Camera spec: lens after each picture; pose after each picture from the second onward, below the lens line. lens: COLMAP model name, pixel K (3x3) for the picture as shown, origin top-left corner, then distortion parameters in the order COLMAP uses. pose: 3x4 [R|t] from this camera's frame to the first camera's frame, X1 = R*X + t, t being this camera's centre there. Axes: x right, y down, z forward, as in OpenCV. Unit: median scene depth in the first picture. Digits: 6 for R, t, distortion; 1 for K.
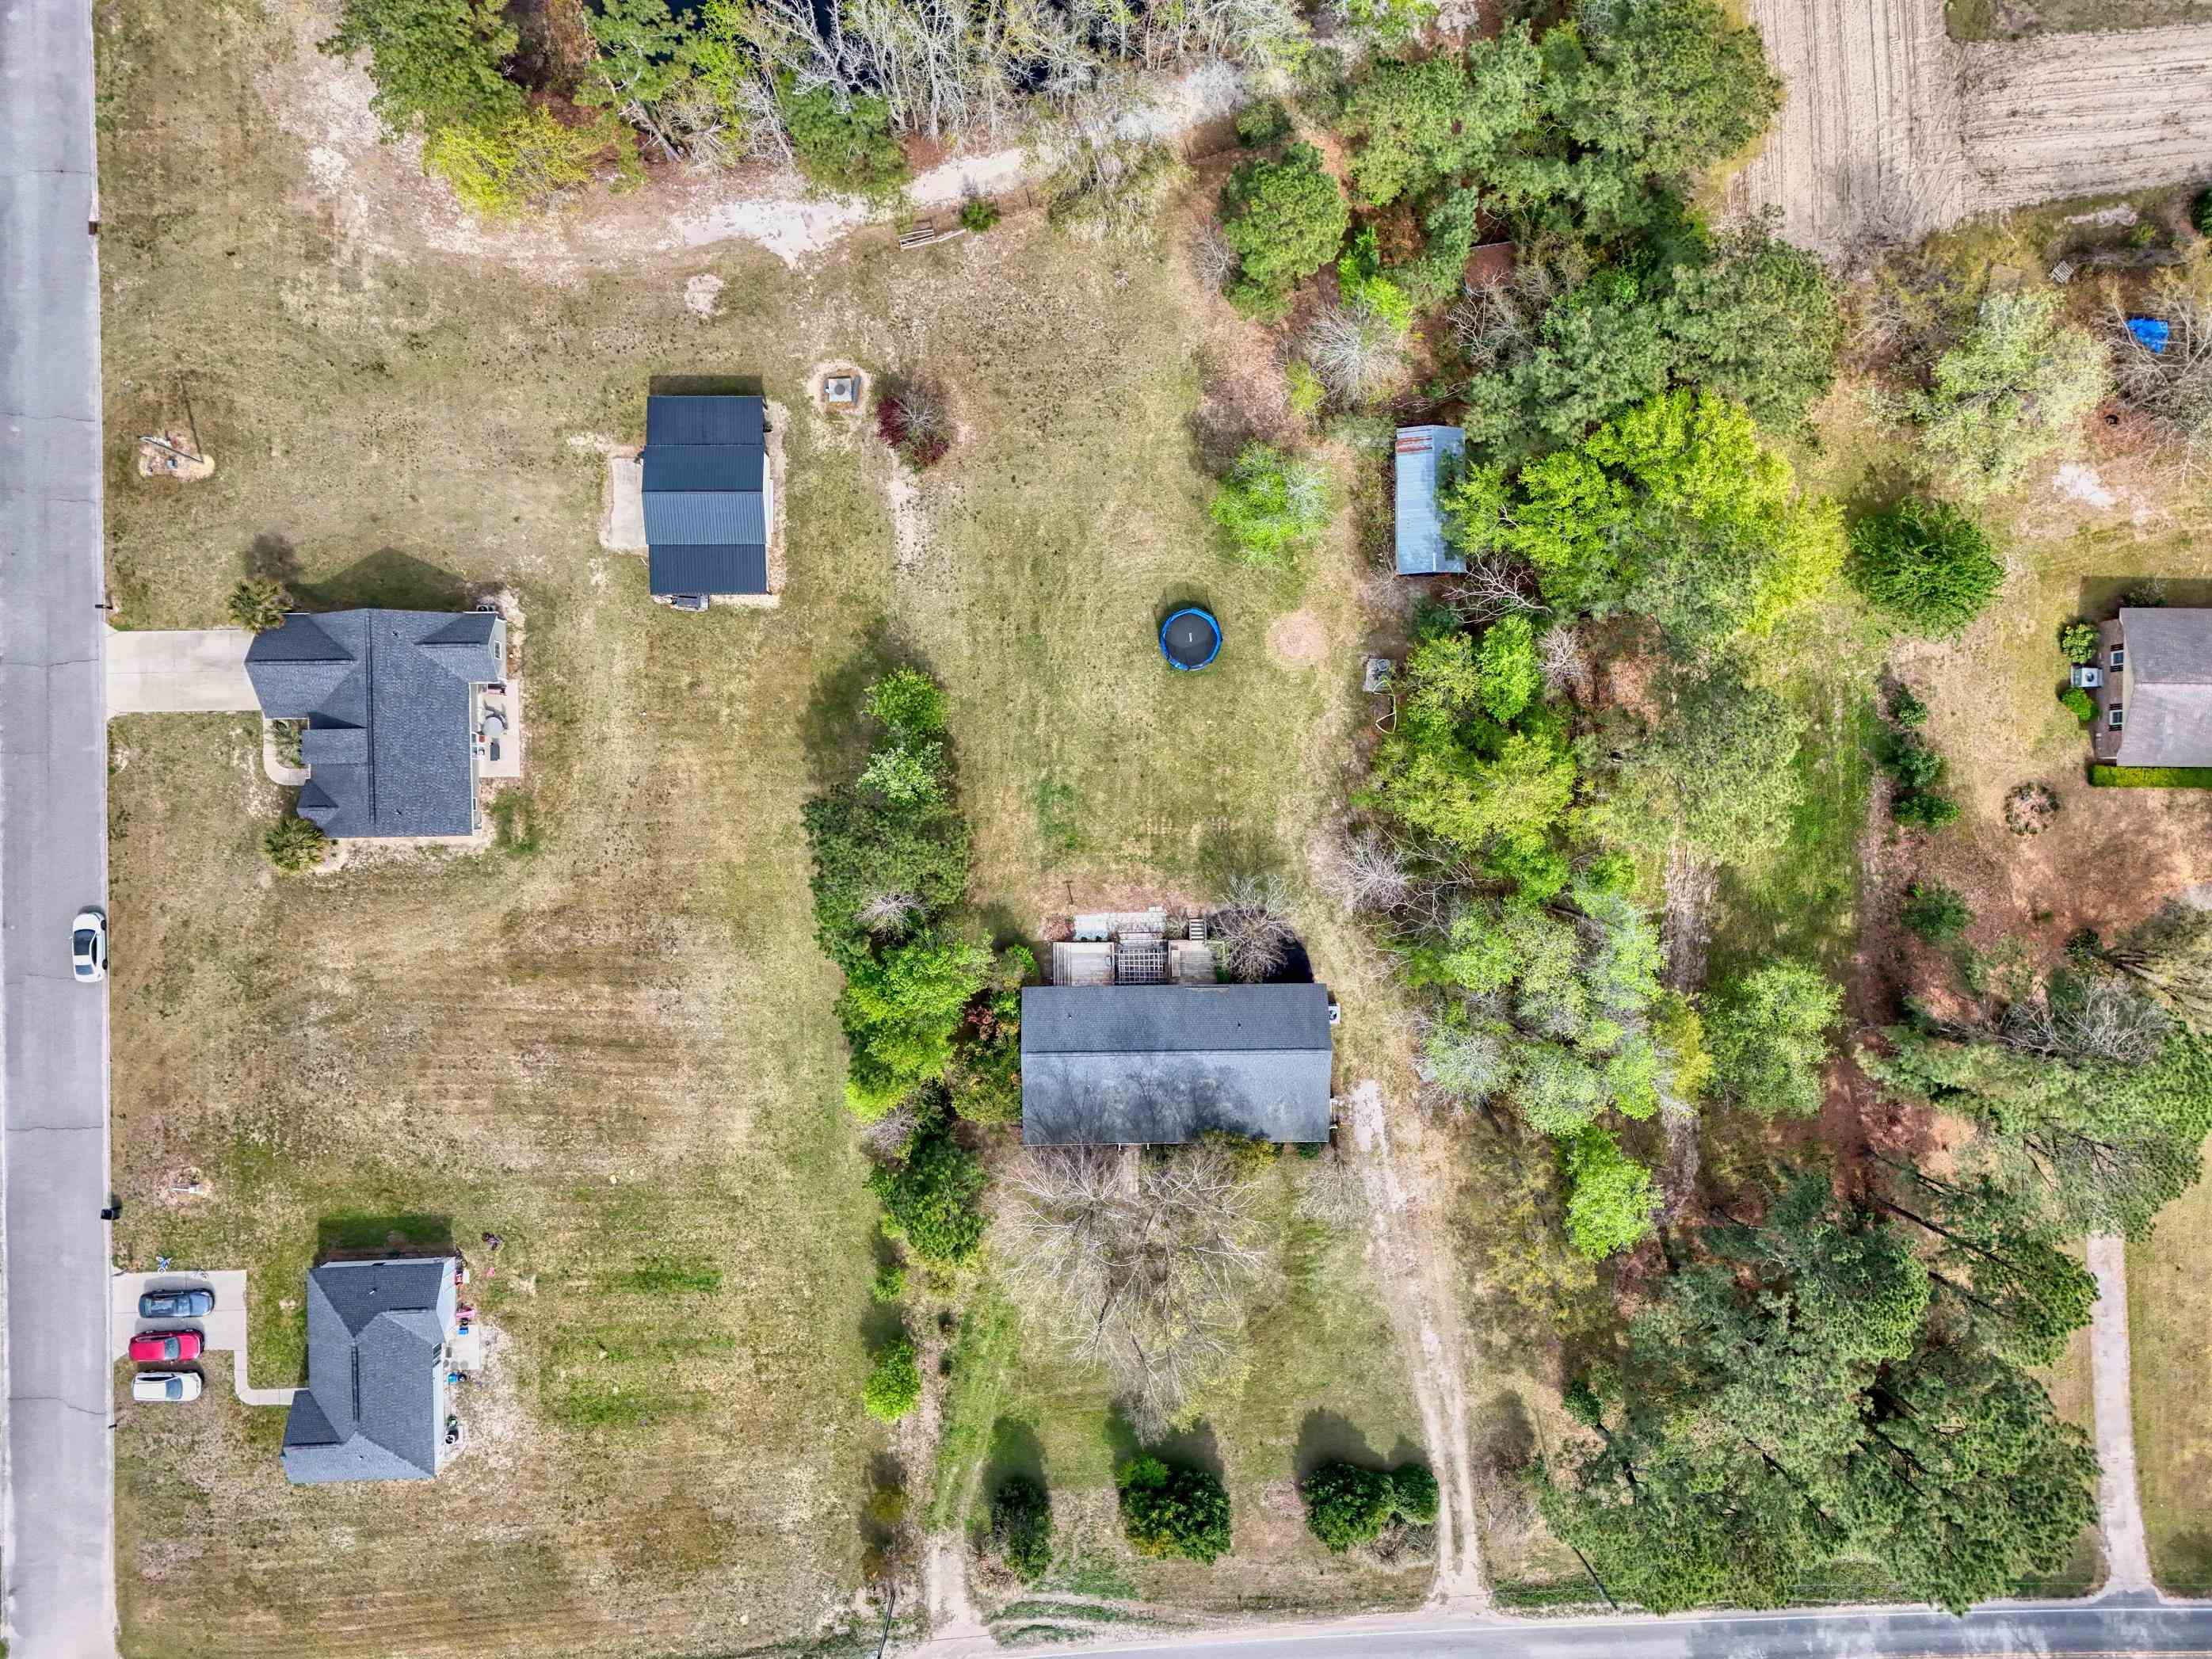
lens RADIAL K [[1616.2, 0, 1108.5], [0, 1616.2, 825.5], [0, 0, 1]] dist [0.045202, -0.007903]
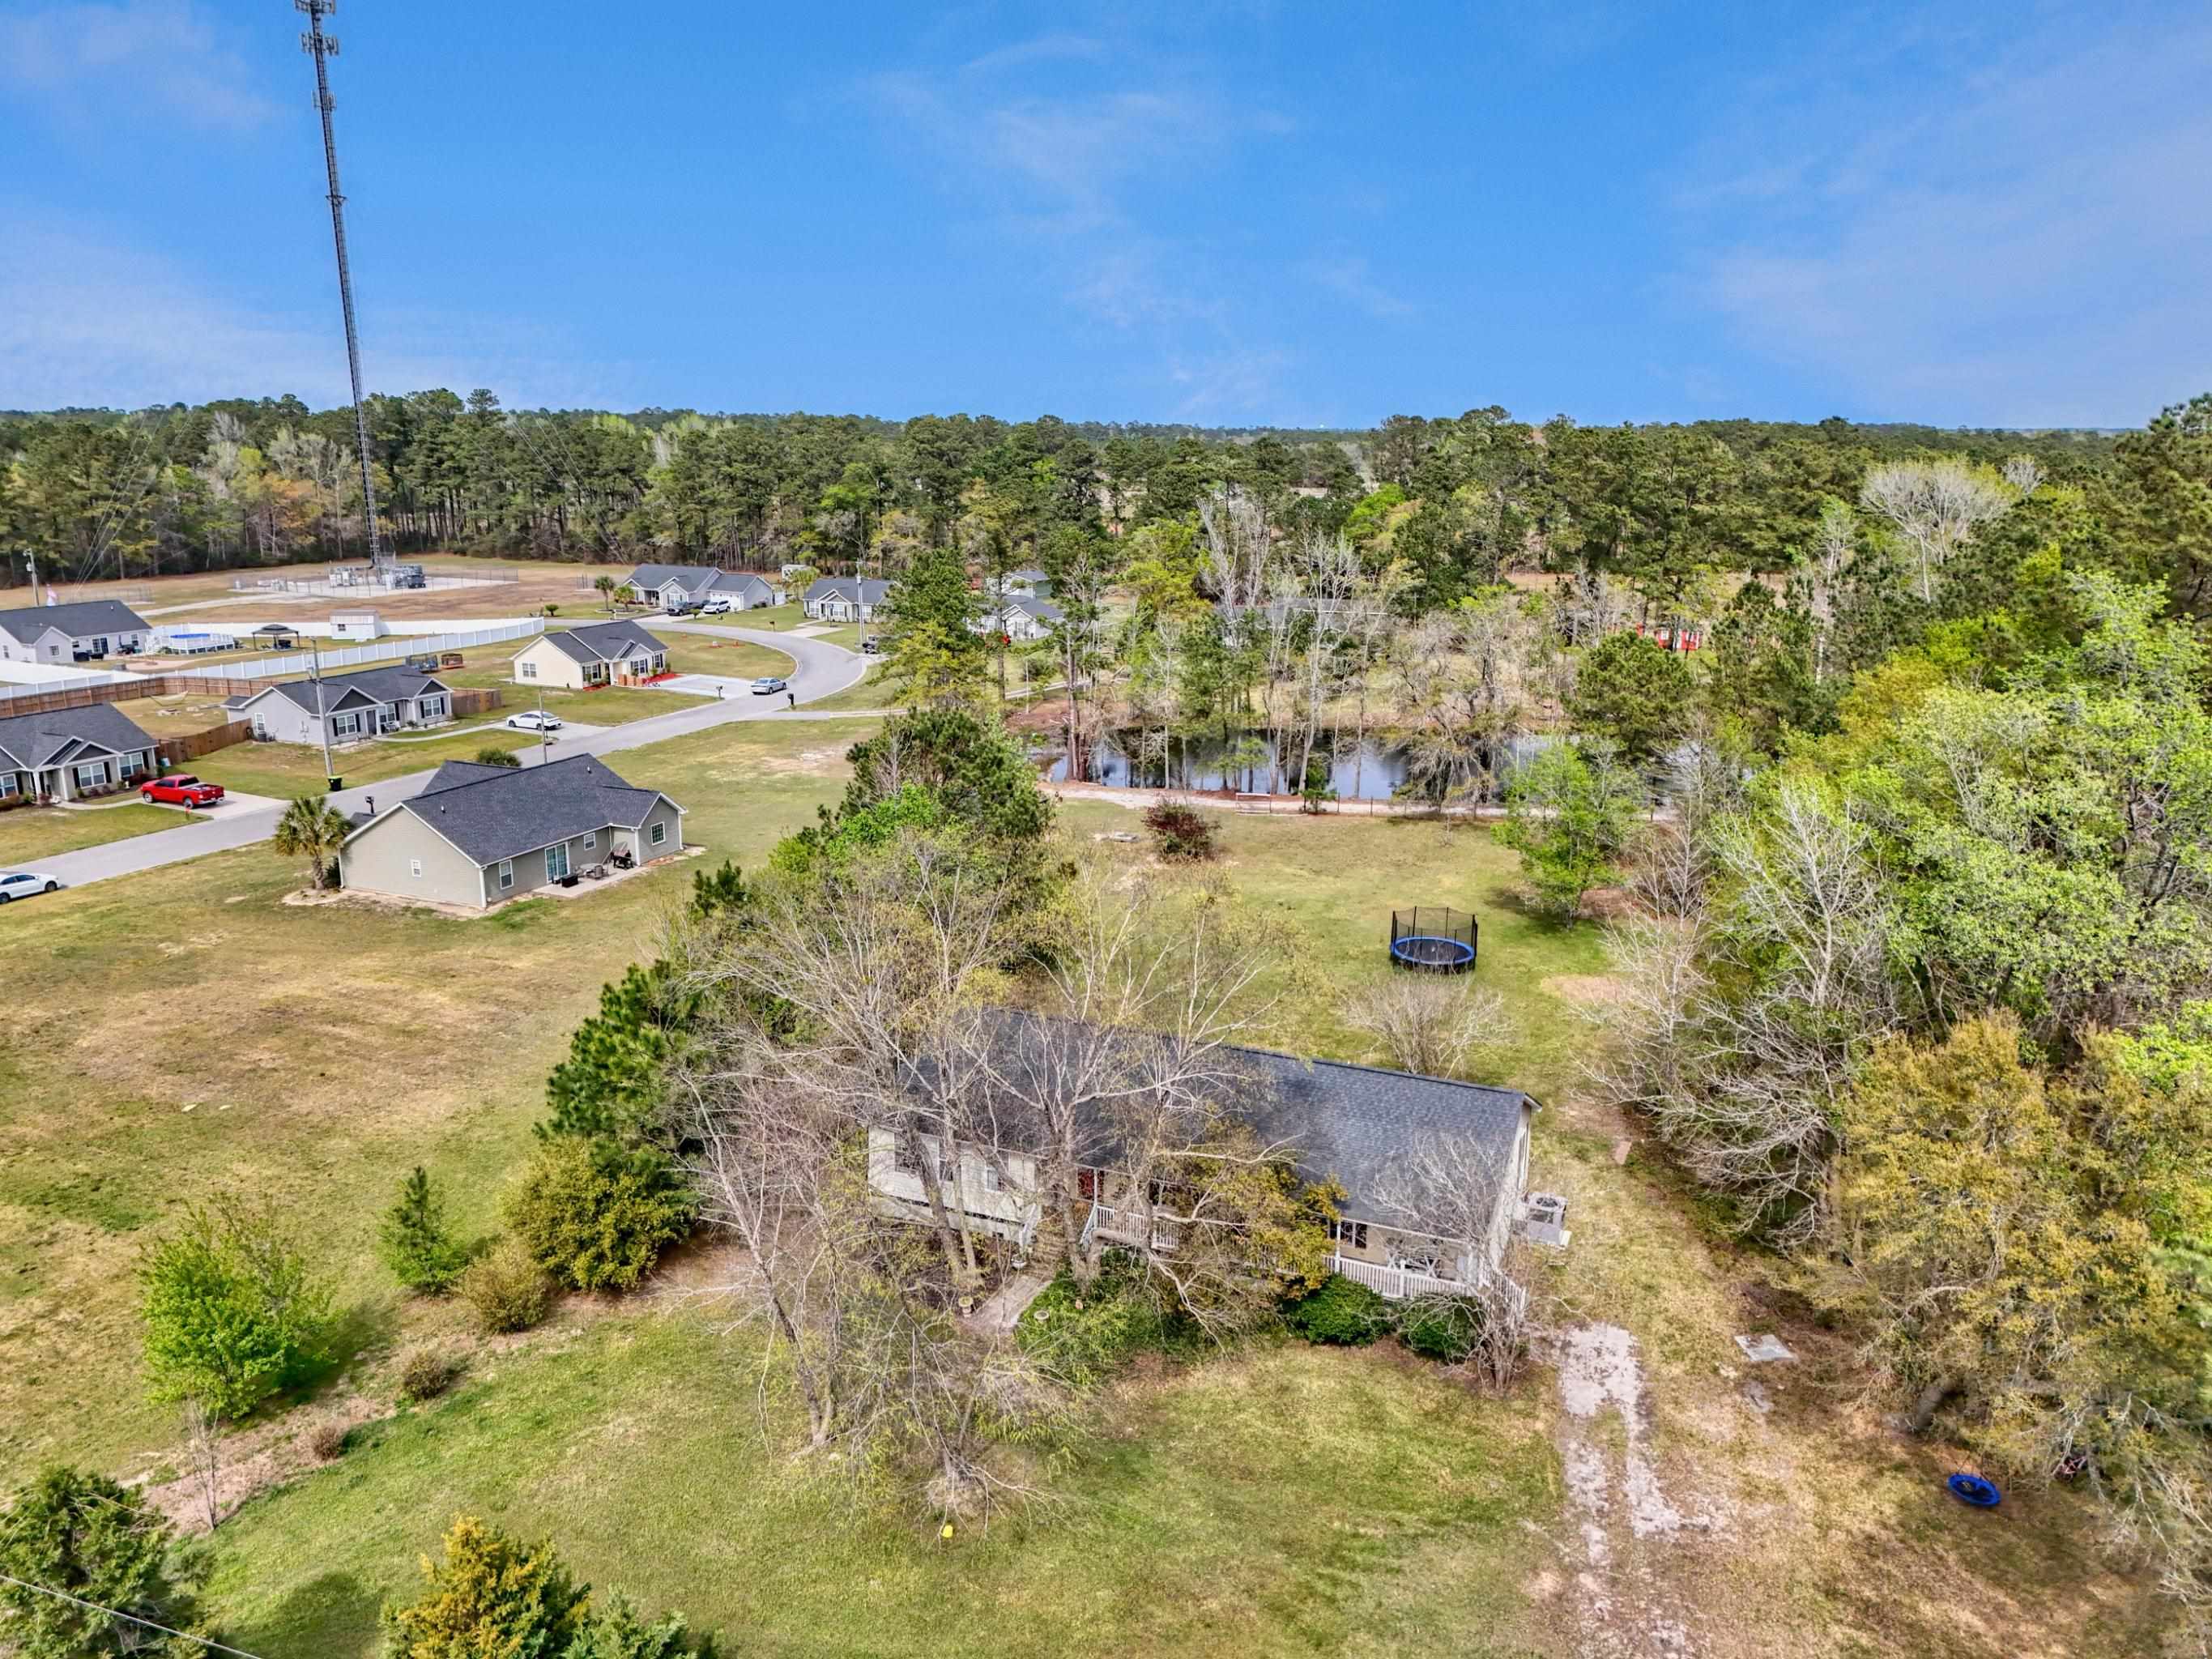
lens RADIAL K [[1619.8, 0, 1111.6], [0, 1619.8, 826.2], [0, 0, 1]] dist [0.075472, -0.061290]
pose [[0.913598, 0.086284, -0.397359, 0.202768], [-0.406557, 0.210997, -0.888927, 0.573787], [0.007142, 0.973671, 0.227846, 0.782096]]
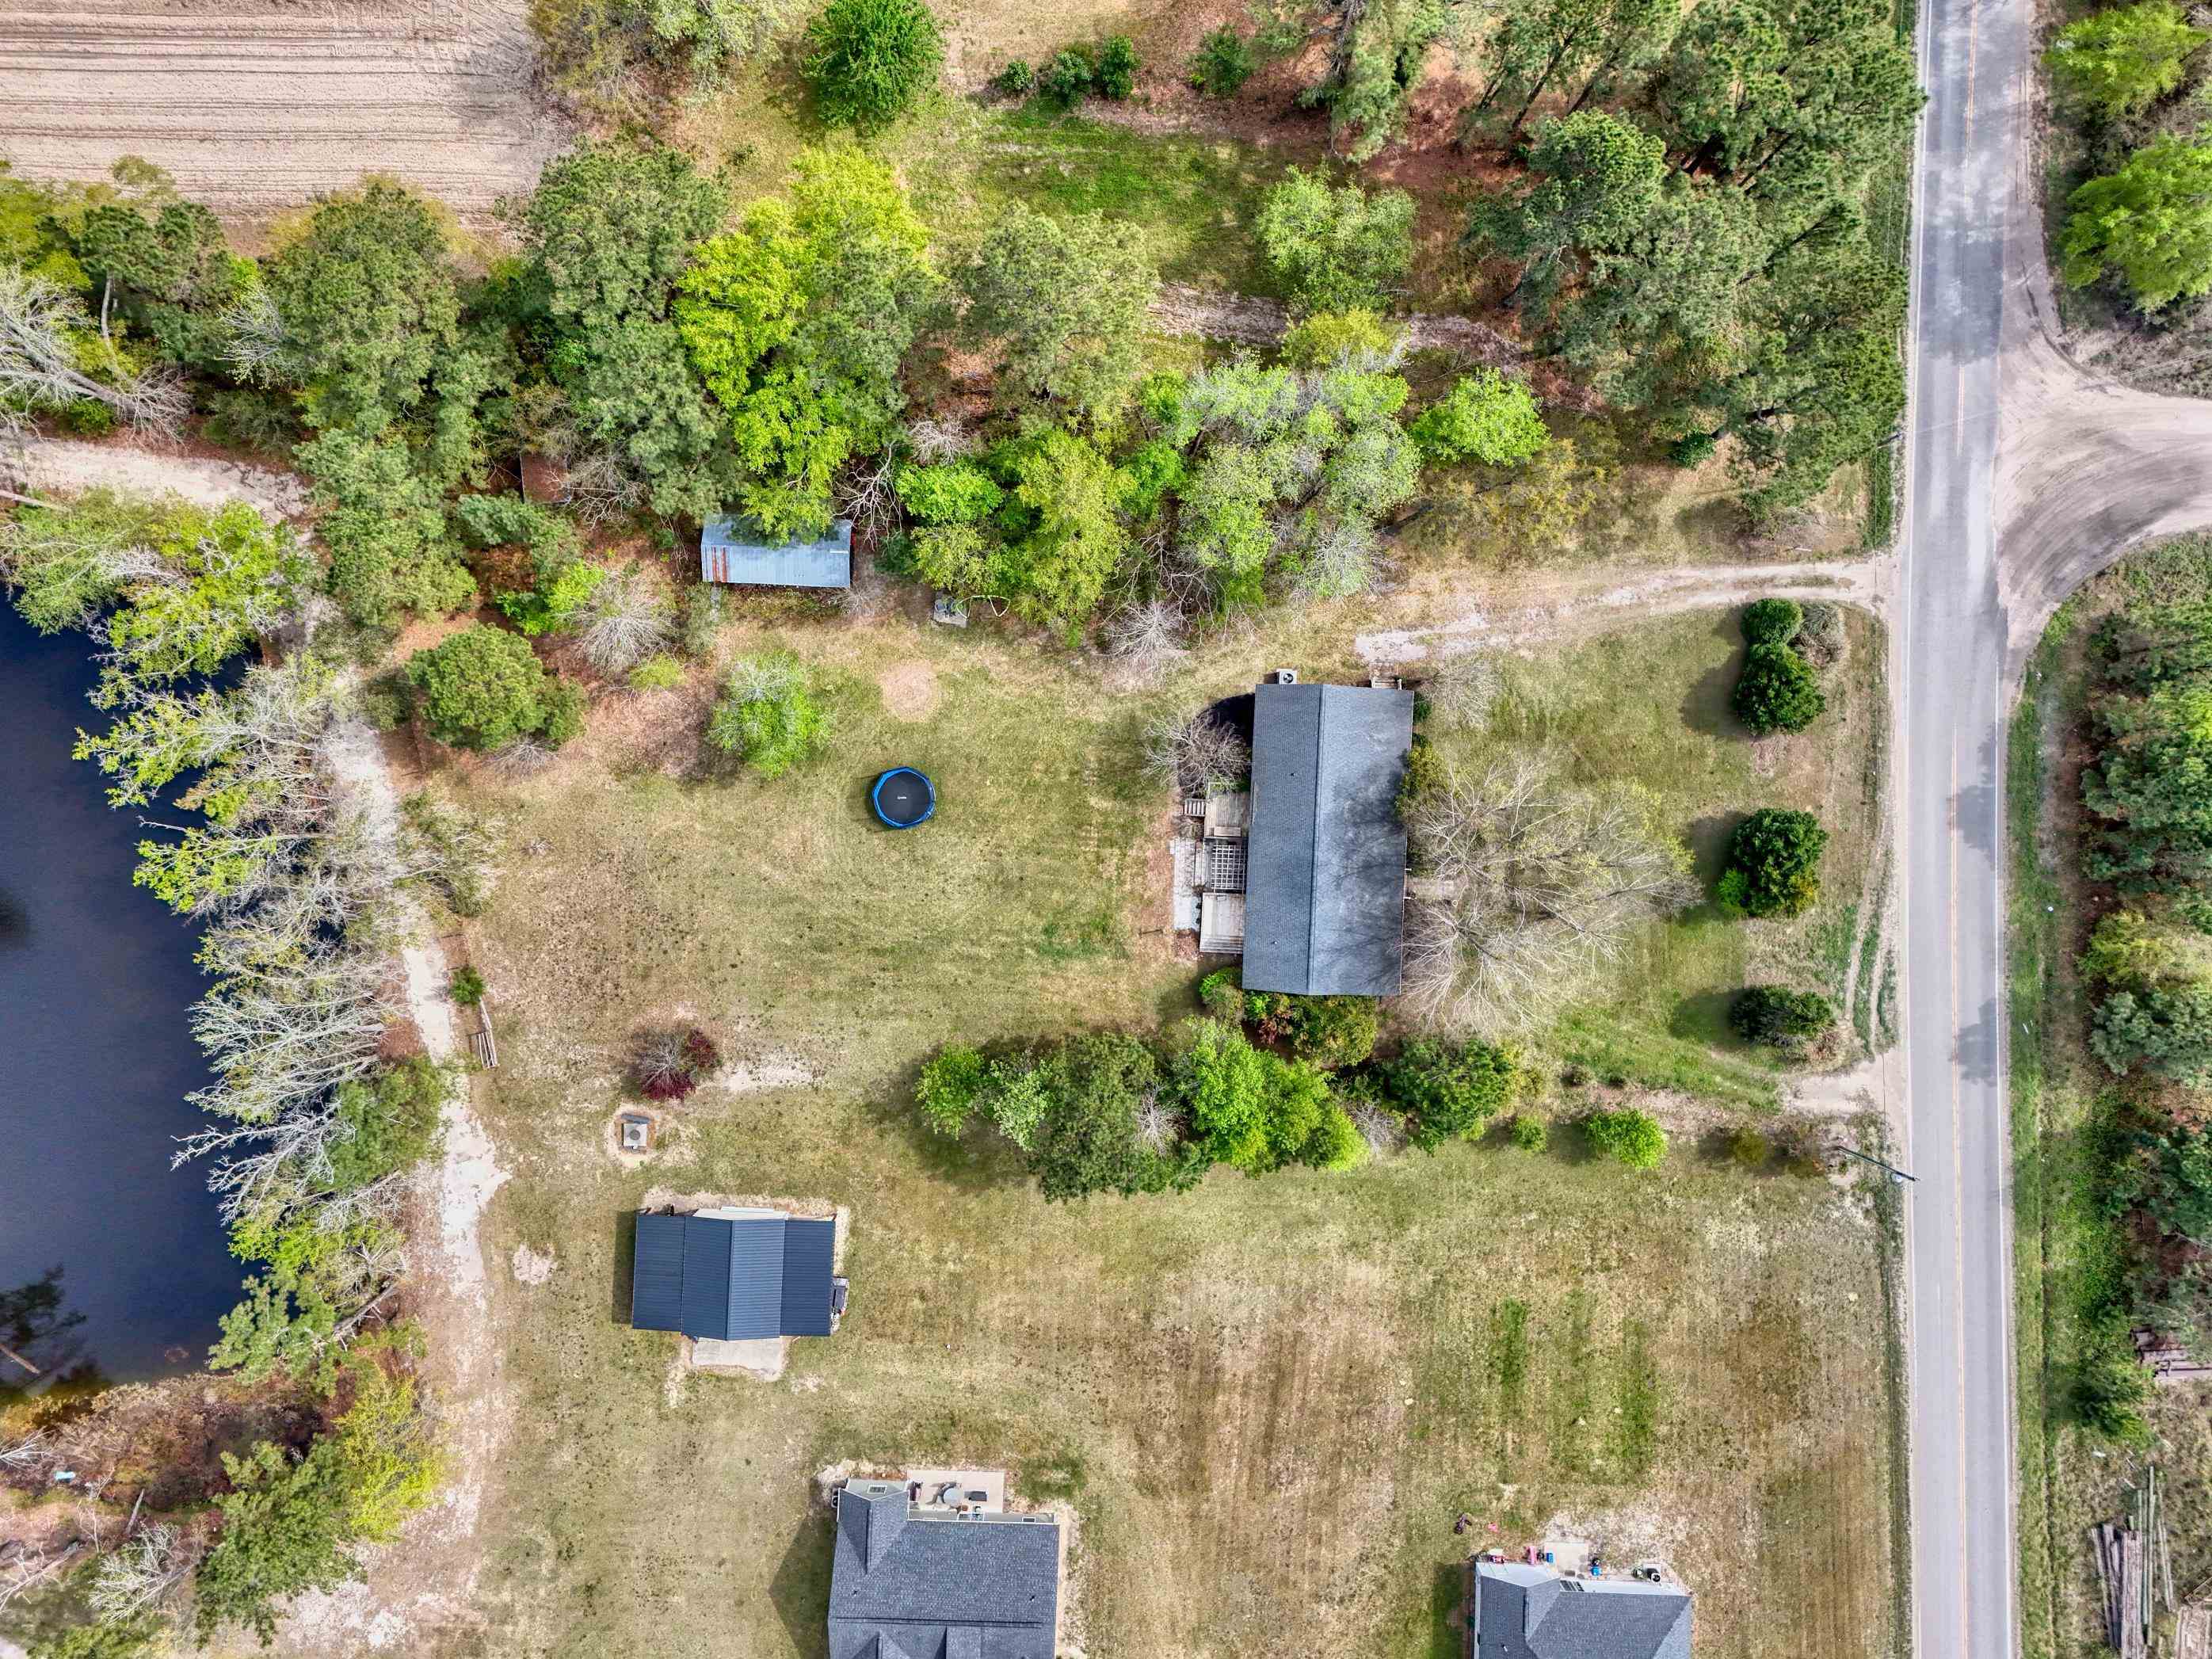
lens RADIAL K [[1616.2, 0, 1108.5], [0, 1616.2, 825.5], [0, 0, 1]] dist [0.045202, -0.007903]
pose [[0.056736, -0.998146, -0.022050, 0.063290], [0.998369, 0.056582, 0.007584, 0.004017], [-0.006323, -0.022444, 0.999728, 0.002220]]
